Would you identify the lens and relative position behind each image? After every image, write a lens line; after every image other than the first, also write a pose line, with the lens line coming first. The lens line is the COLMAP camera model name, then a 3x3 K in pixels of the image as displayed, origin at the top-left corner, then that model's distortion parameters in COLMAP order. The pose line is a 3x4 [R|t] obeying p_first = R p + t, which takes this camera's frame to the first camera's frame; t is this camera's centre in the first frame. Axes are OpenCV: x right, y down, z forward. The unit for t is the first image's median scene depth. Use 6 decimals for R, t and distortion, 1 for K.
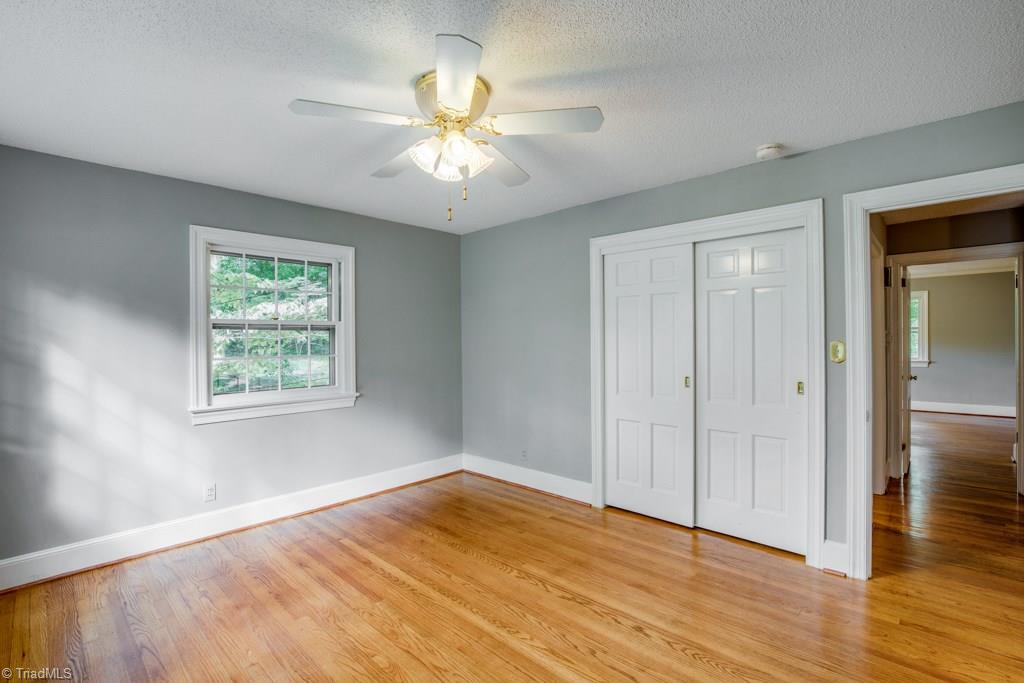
lens RADIAL K [[468.7, 0, 522.9], [0, 468.7, 337.1], [0, 0, 1]] dist [-0.030246, 0.003284]
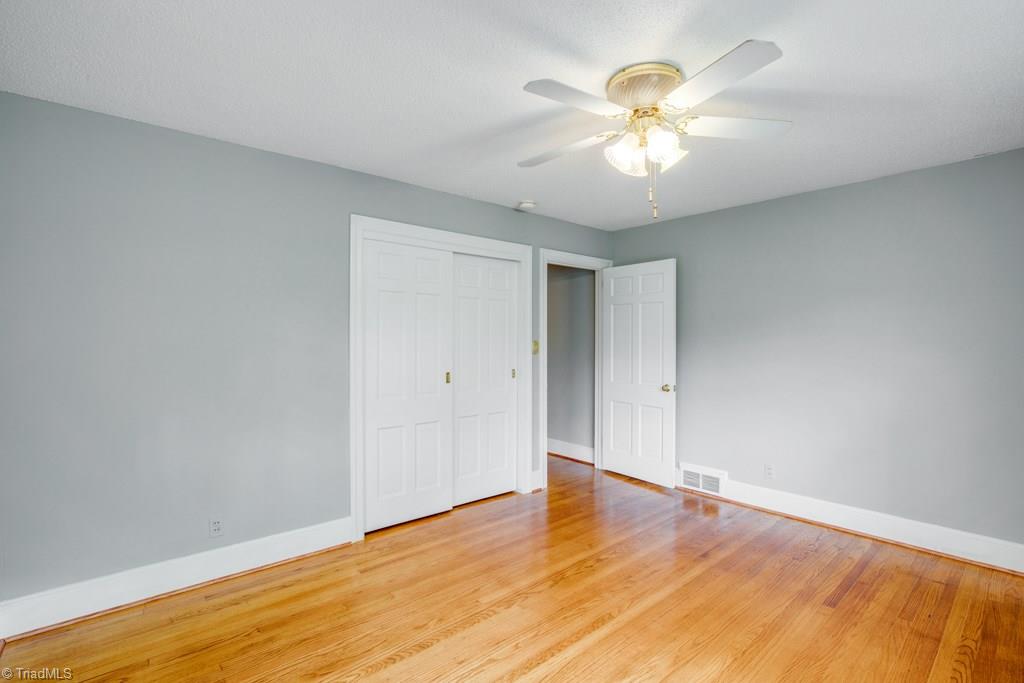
lens RADIAL K [[468.7, 0, 512.6], [0, 468.7, 336.4], [0, 0, 1]] dist [-0.030246, 0.003284]
pose [[0.117144, 0.011610, 0.993047, -0.710466], [-0.005311, 0.999925, -0.011064, 0.009538], [-0.993101, -0.003978, 0.117197, 0.711470]]
